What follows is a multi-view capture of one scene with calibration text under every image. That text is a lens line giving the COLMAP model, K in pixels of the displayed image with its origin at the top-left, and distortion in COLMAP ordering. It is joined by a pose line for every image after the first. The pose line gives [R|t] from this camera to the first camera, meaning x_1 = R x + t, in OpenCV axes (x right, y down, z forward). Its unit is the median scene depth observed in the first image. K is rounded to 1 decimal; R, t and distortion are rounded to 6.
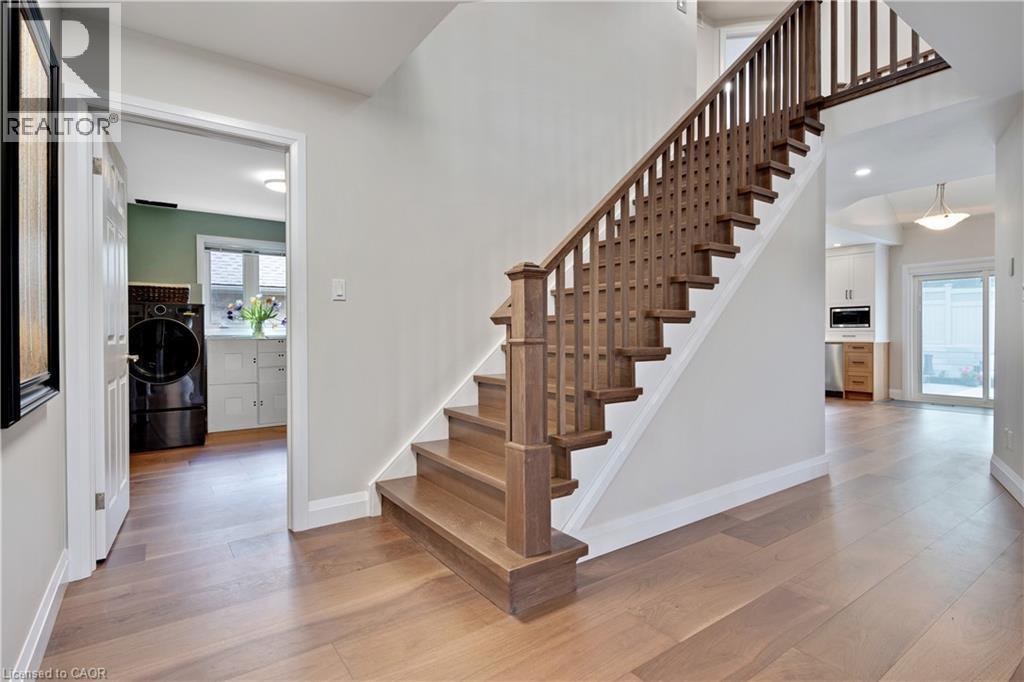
lens RADIAL K [[505.0, 0, 510.1], [0, 505.0, 337.0], [0, 0, 1]] dist [0.007899, -0.003889]
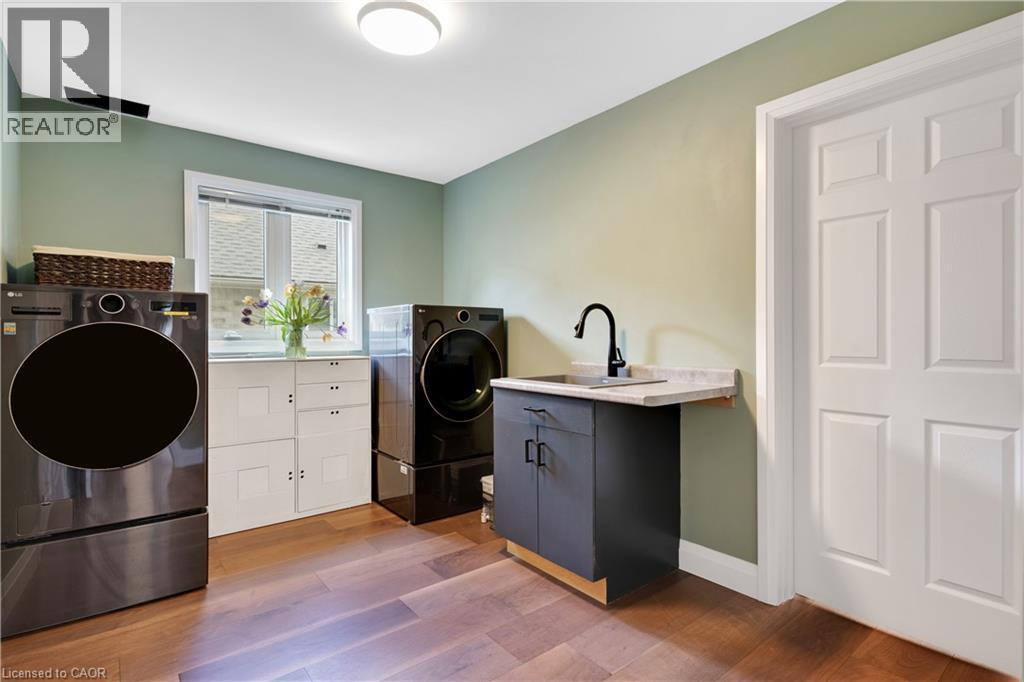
lens RADIAL K [[505.0, 0, 511.6], [0, 505.0, 338.6], [0, 0, 1]] dist [0.007899, -0.003889]
pose [[0.998979, 0.007081, 0.044615, -0.287110], [-0.006934, 0.999970, -0.003448, -0.019010], [-0.044638, 0.003135, 0.998998, 0.432975]]
